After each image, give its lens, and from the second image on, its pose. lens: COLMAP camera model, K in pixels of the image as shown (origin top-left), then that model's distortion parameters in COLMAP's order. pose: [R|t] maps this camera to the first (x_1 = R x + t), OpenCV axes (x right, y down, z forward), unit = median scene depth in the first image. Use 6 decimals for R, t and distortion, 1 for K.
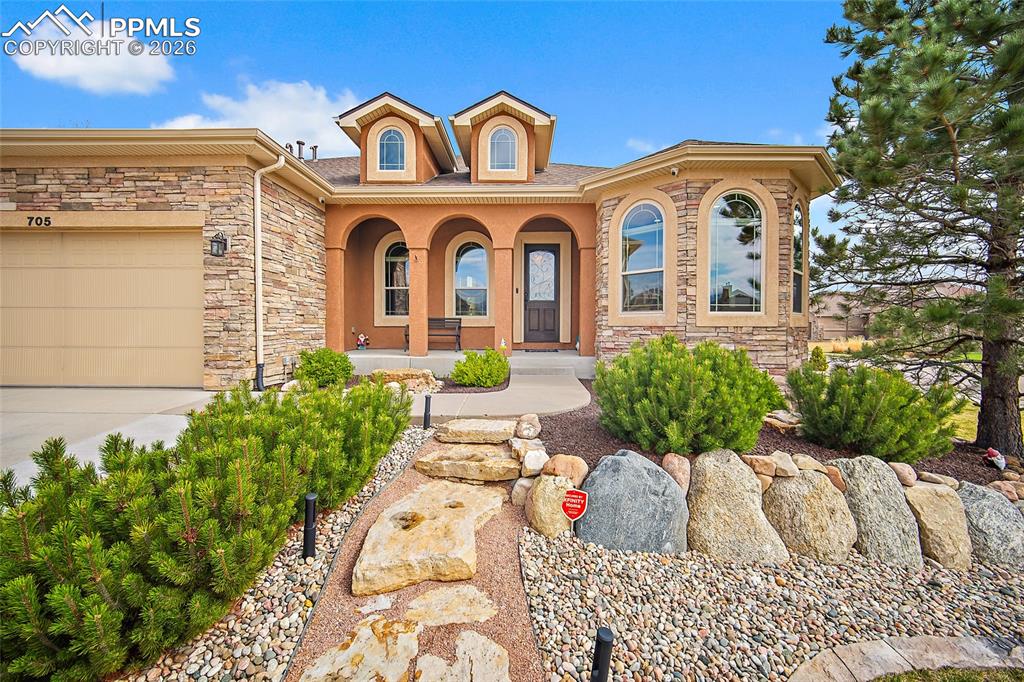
lens RADIAL K [[403.4, 0, 509.3], [0, 403.4, 335.2], [0, 0, 1]] dist [-0.001698, 0.000189]
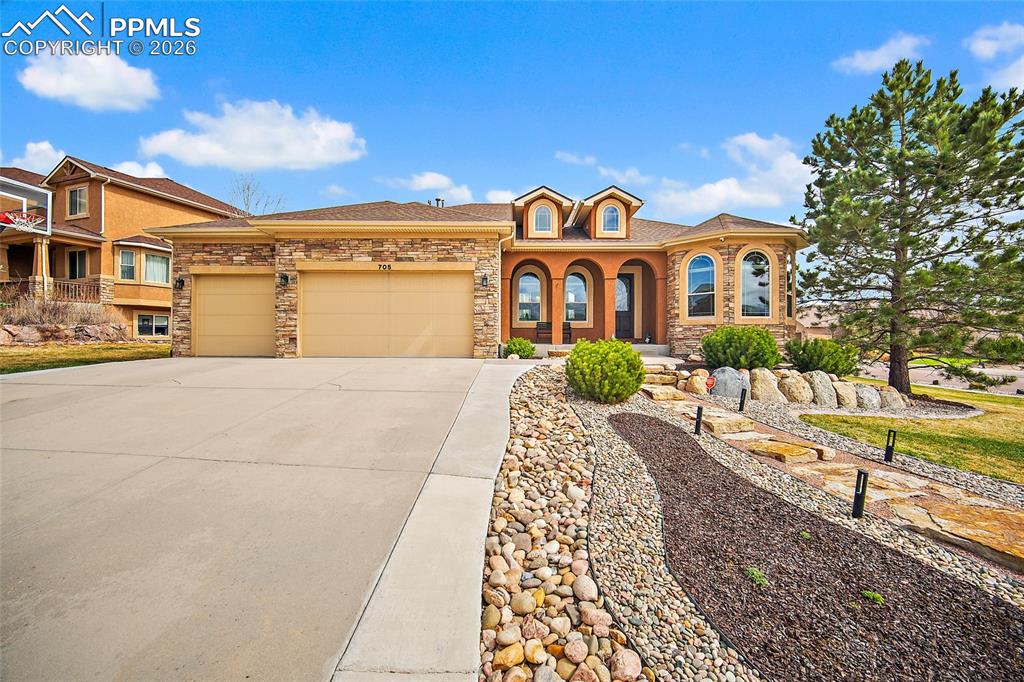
lens RADIAL K [[403.4, 0, 511.1], [0, 403.4, 338.3], [0, 0, 1]] dist [-0.001698, 0.000189]
pose [[0.999872, -0.000578, 0.015973, -0.500553], [0.000971, 0.999696, -0.024643, 0.074478], [-0.015953, 0.024655, 0.999569, -0.697986]]
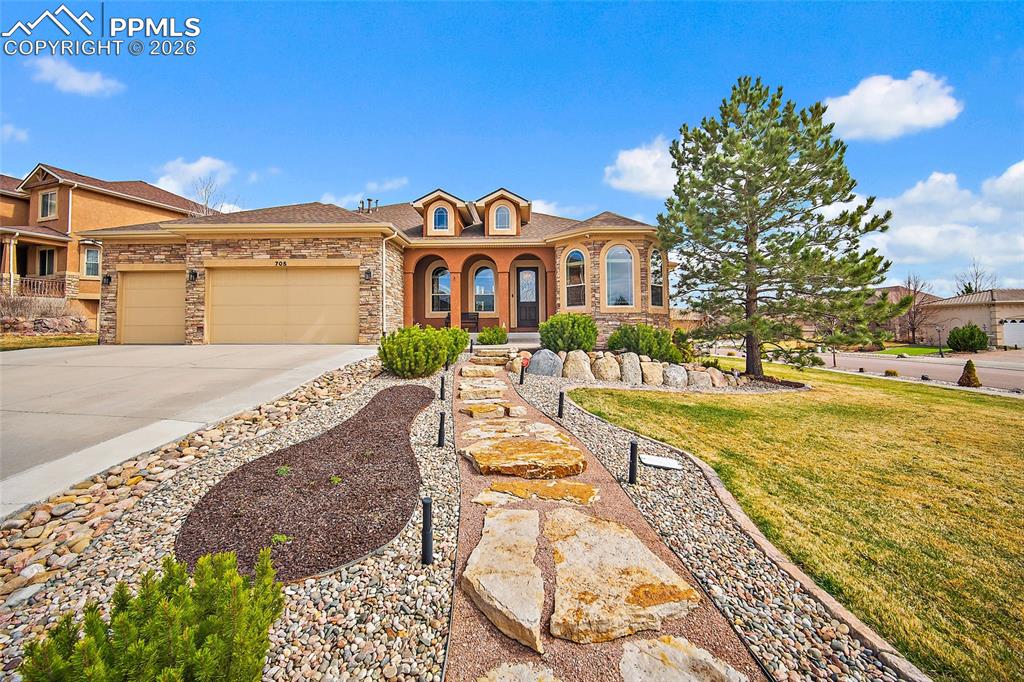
lens RADIAL K [[403.4, 0, 509.2], [0, 403.4, 326.6], [0, 0, 1]] dist [-0.001698, 0.000189]
pose [[0.999981, -0.005509, -0.002721, 0.018013], [0.005408, 0.999342, -0.035869, 0.101279], [0.002917, 0.035854, 0.999353, -0.875307]]
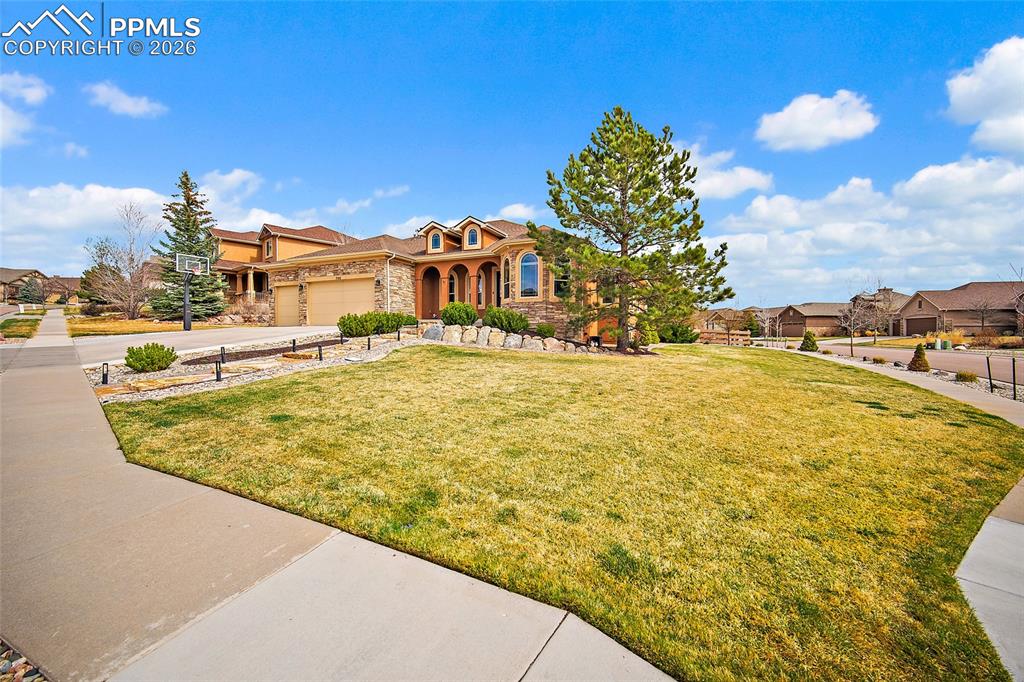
lens RADIAL K [[403.4, 0, 518.8], [0, 403.4, 342.0], [0, 0, 1]] dist [-0.001698, 0.000189]
pose [[0.926411, 0.004857, -0.376482, 1.350802], [-0.006426, 0.999975, -0.002912, 0.229704], [0.376458, 0.005117, 0.926420, -1.385958]]
